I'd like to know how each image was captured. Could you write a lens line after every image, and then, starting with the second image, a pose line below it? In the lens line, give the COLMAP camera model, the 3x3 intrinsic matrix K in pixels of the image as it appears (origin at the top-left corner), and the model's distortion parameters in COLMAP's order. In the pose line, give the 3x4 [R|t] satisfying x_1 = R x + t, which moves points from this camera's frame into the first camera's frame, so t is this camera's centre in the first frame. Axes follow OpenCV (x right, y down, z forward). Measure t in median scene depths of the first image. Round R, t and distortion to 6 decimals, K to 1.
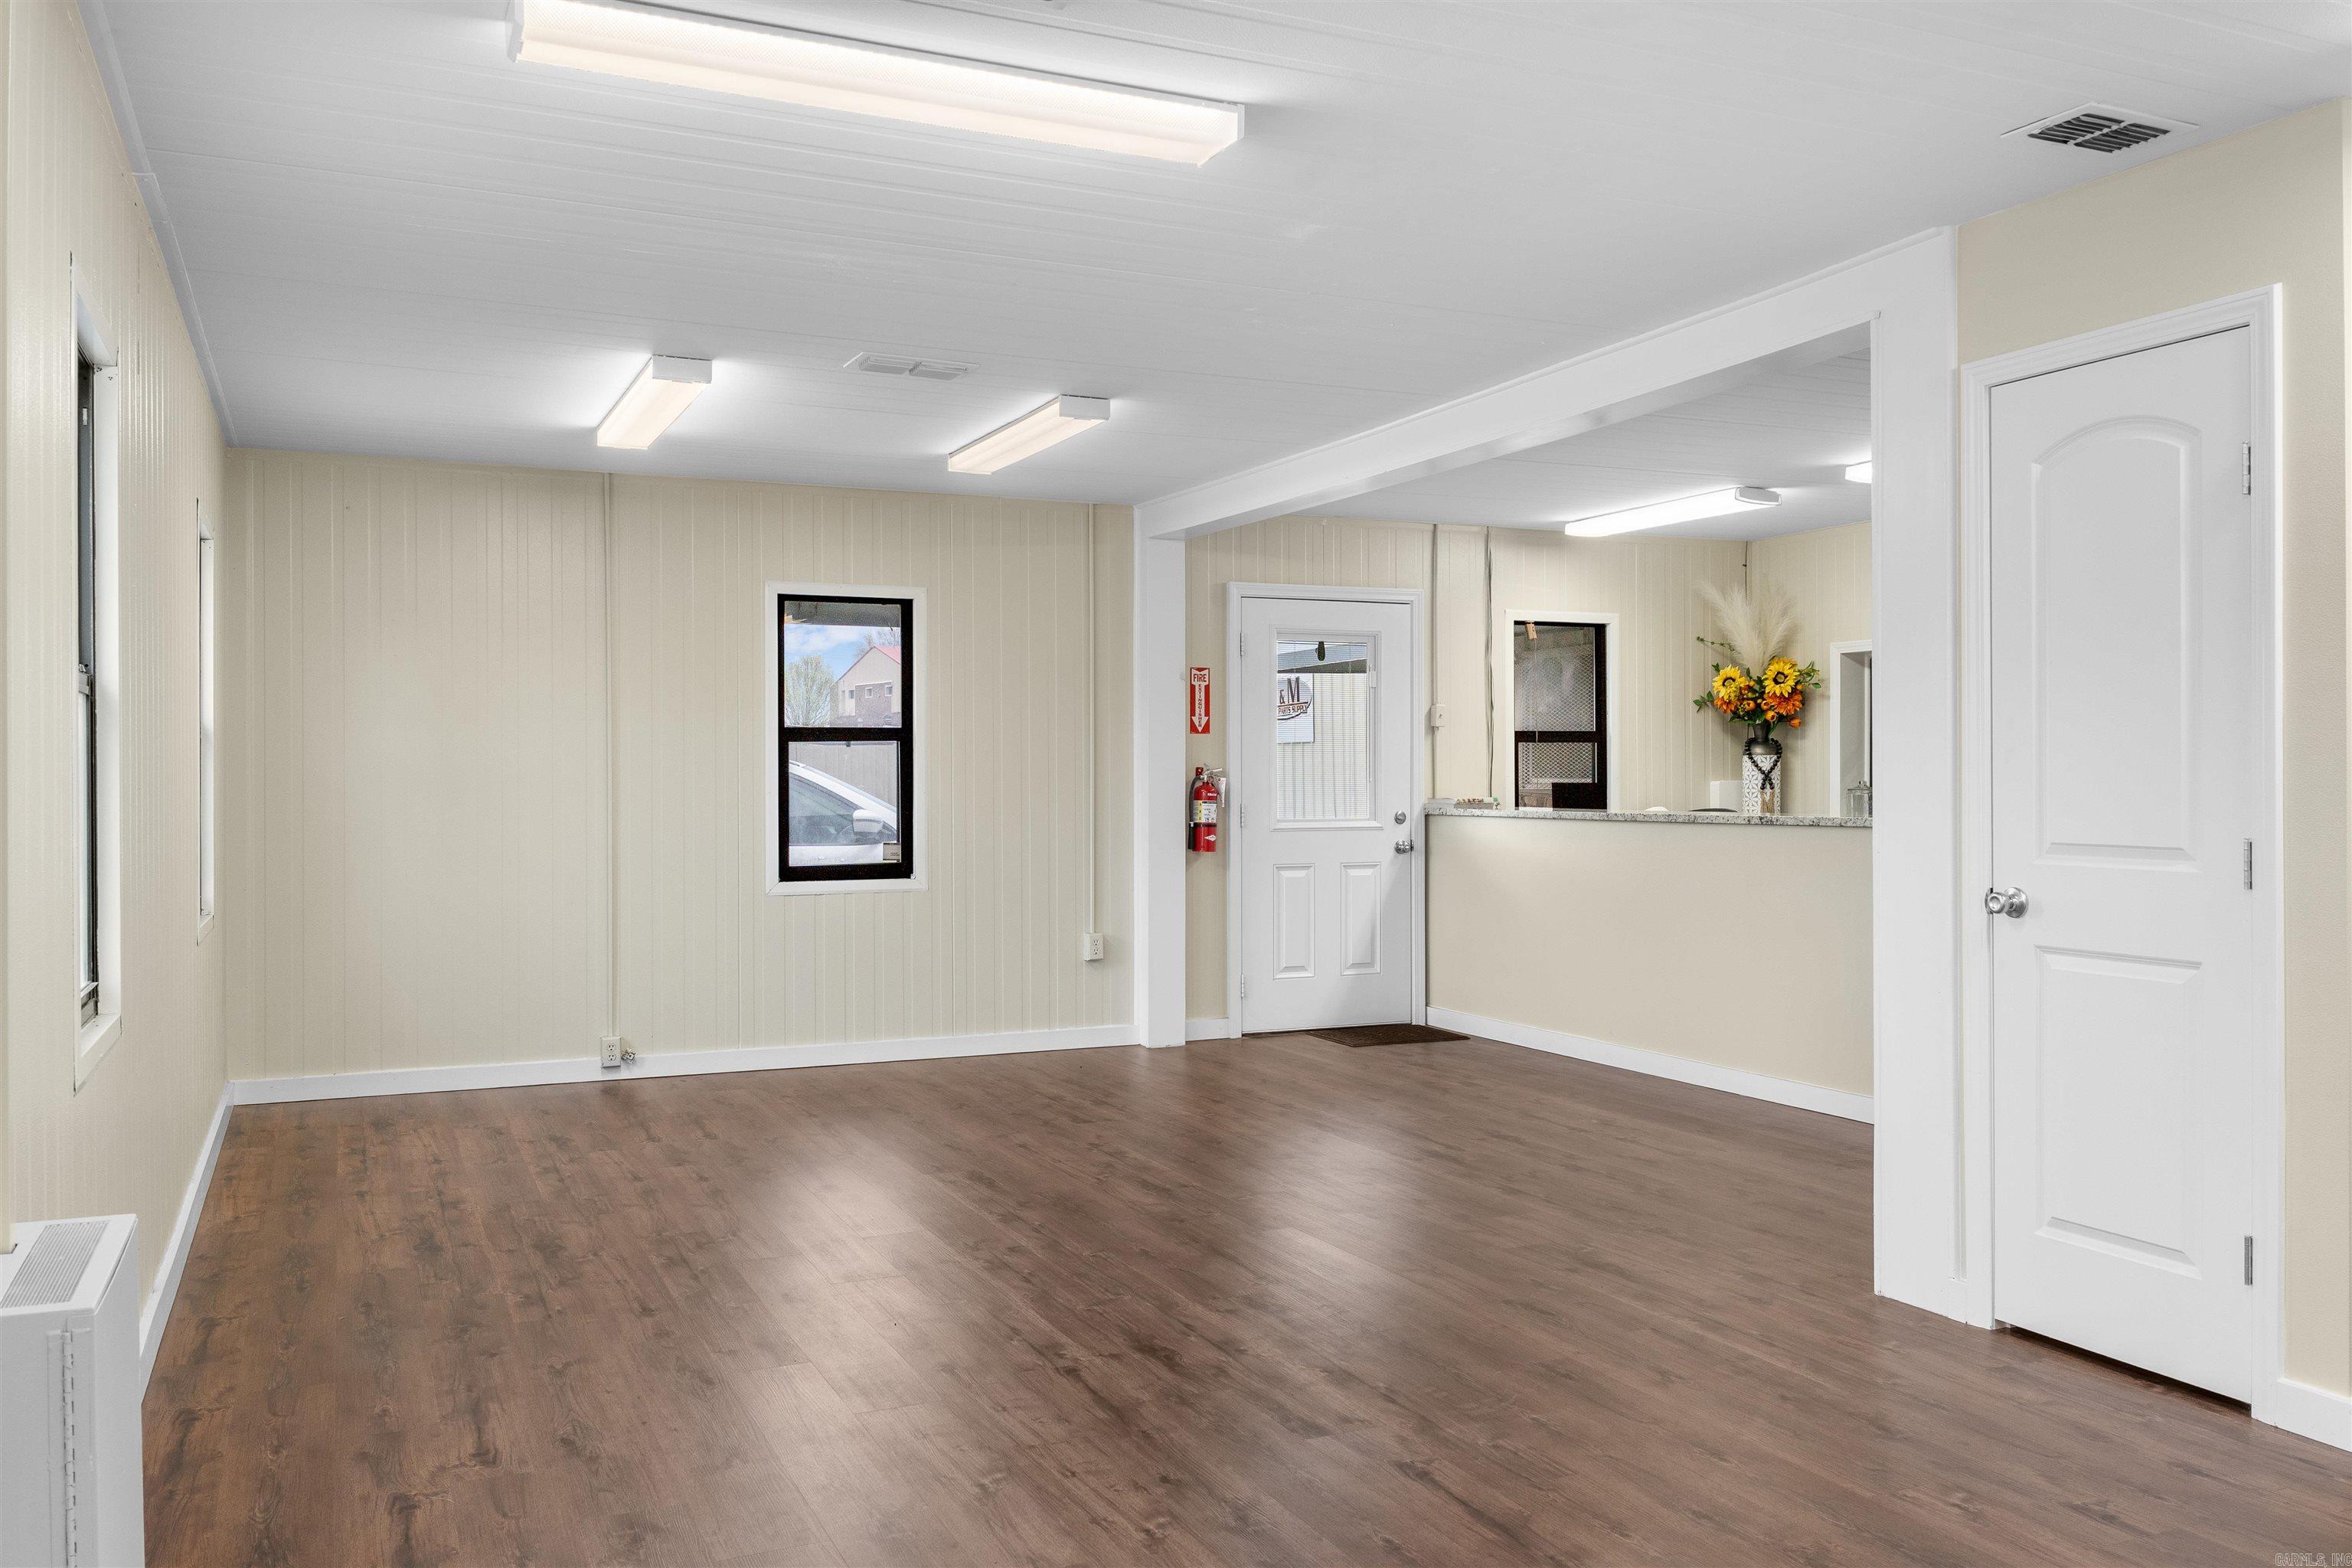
lens RADIAL K [[1841.6, 0, 1171.9], [0, 1841.6, 795.7], [0, 0, 1]] dist [0.030809, -0.058626]
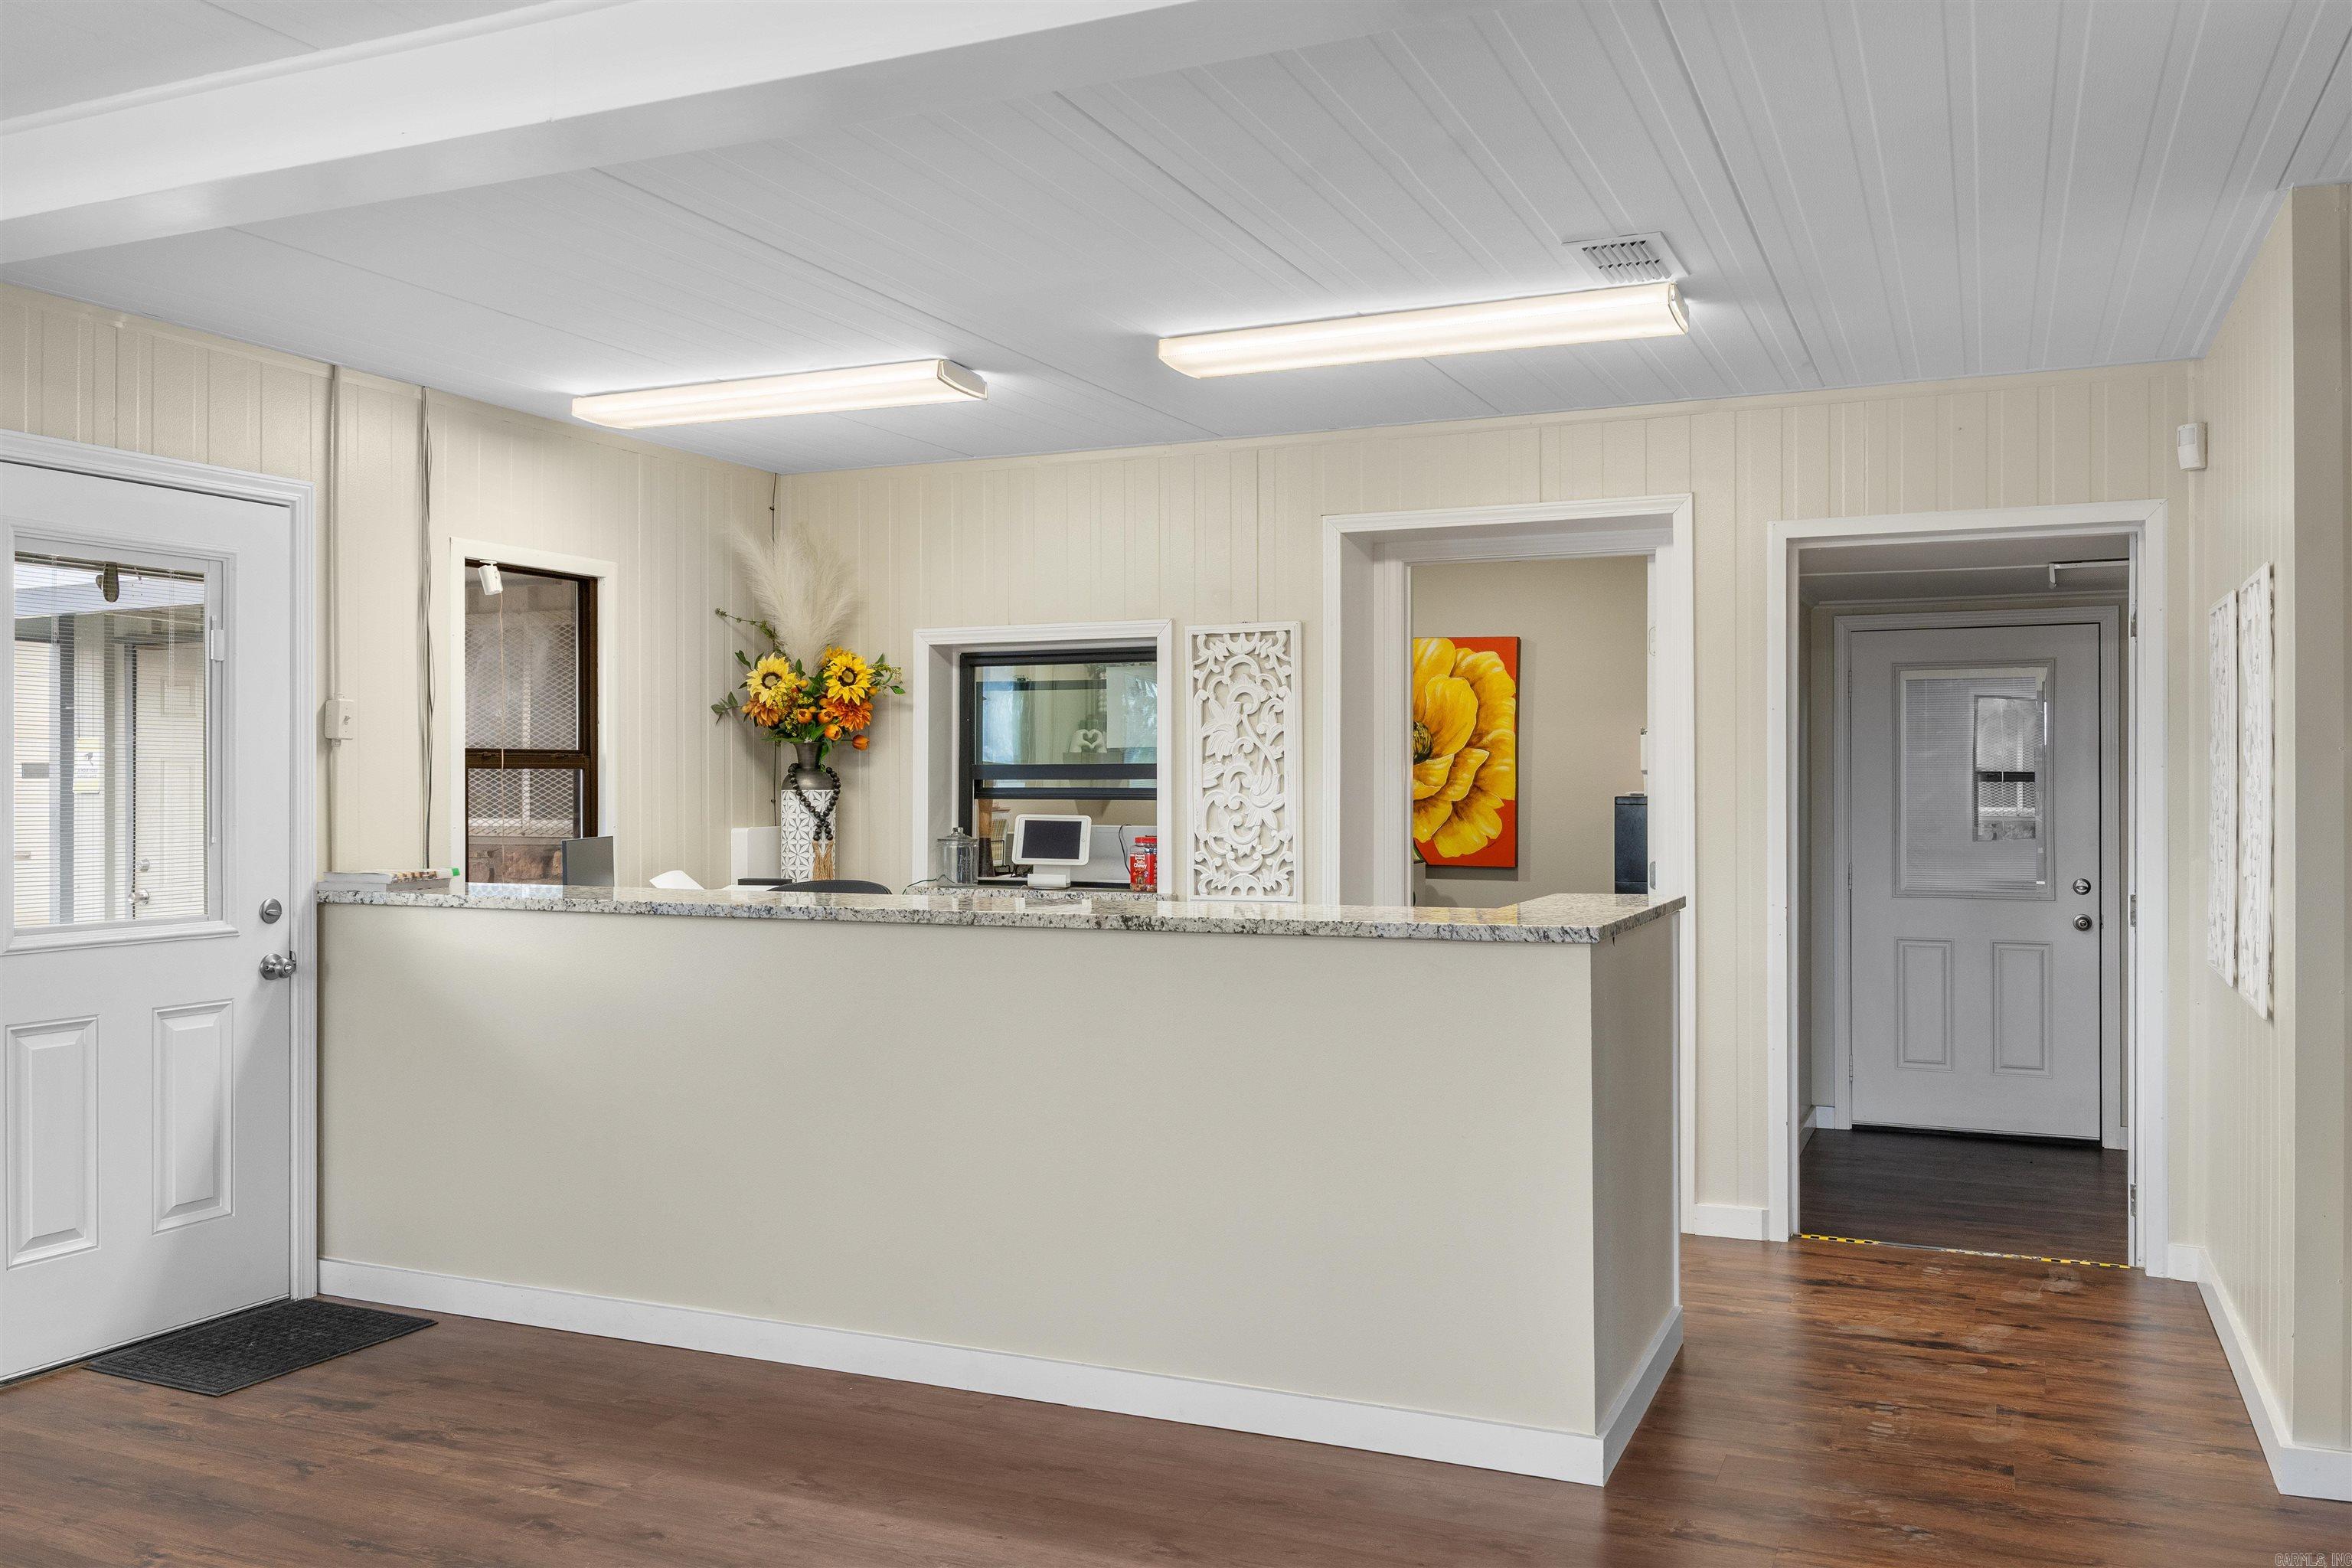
lens RADIAL K [[1841.6, 0, 1166.4], [0, 1841.6, 781.2], [0, 0, 1]] dist [0.030809, -0.058626]
pose [[0.745179, 0.003786, 0.666854, -0.040093], [0.005428, 0.999916, -0.011742, -0.018715], [-0.666843, 0.012370, 0.745096, 0.467469]]
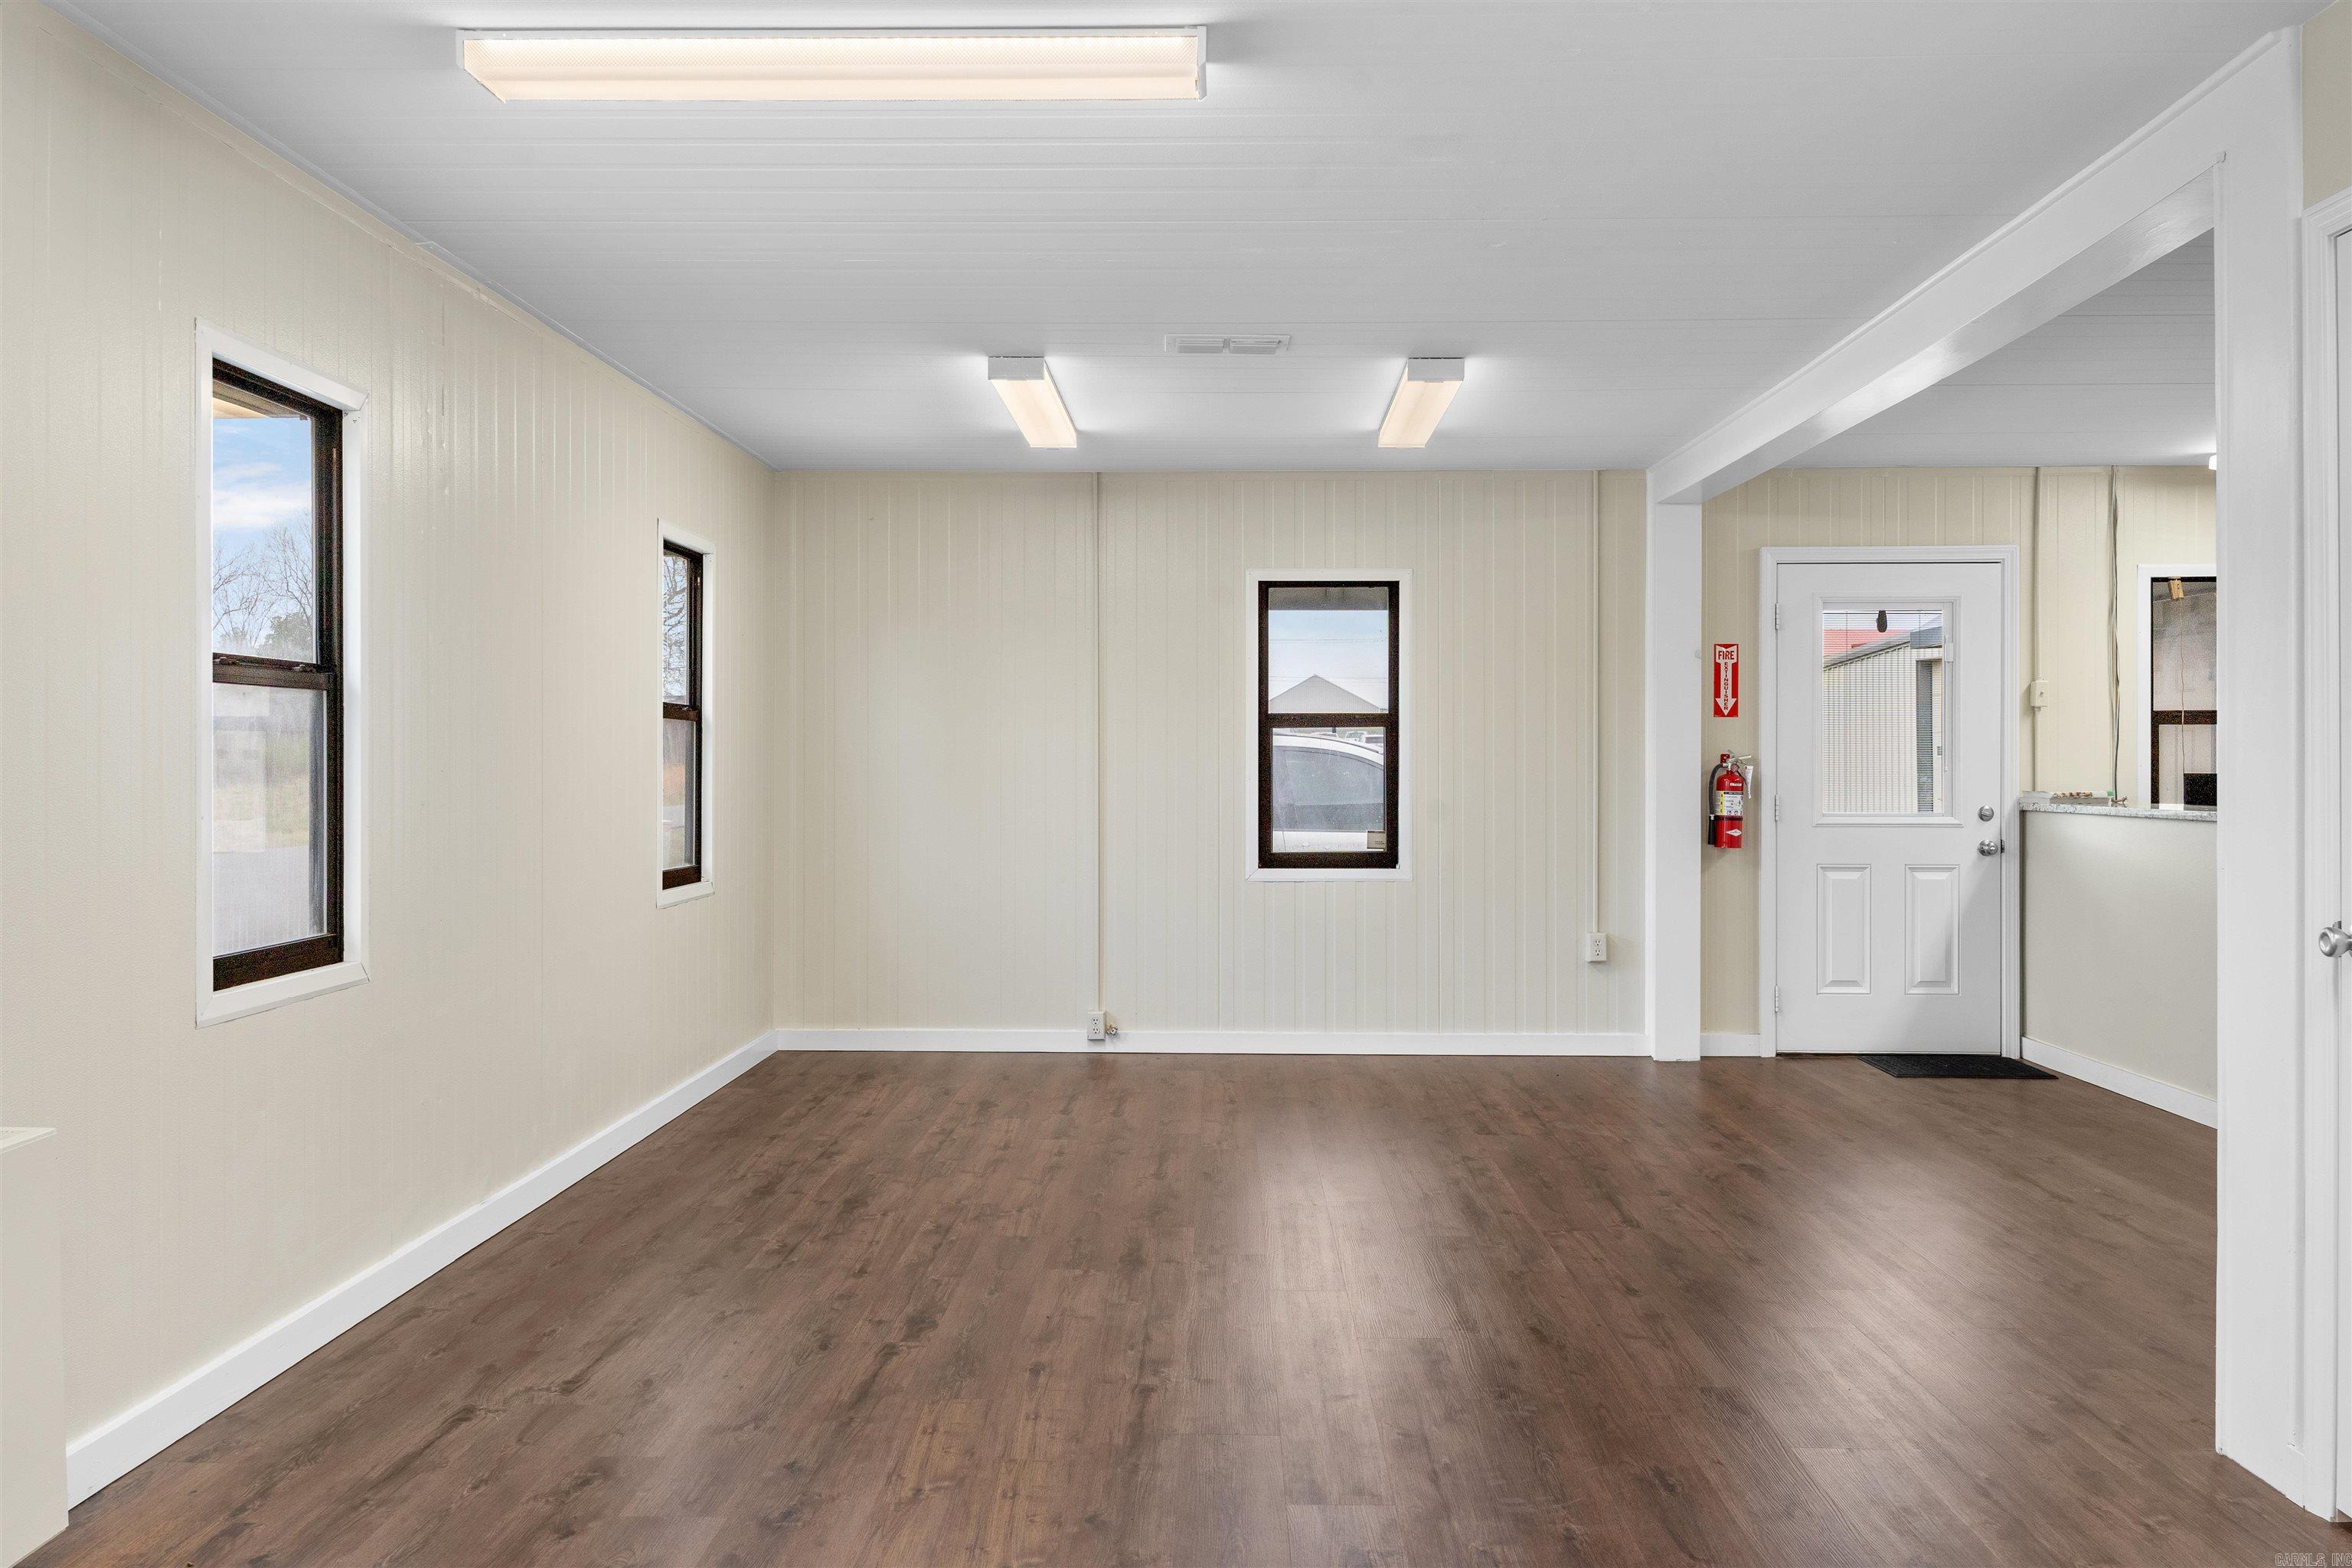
lens RADIAL K [[1841.6, 0, 1170.6], [0, 1841.6, 776.8], [0, 0, 1]] dist [0.030809, -0.058626]
pose [[0.899904, 0.006964, -0.436033, 0.168360], [-0.008336, 0.999964, -0.001232, -0.000981], [0.436009, 0.004744, 0.899930, 0.069148]]
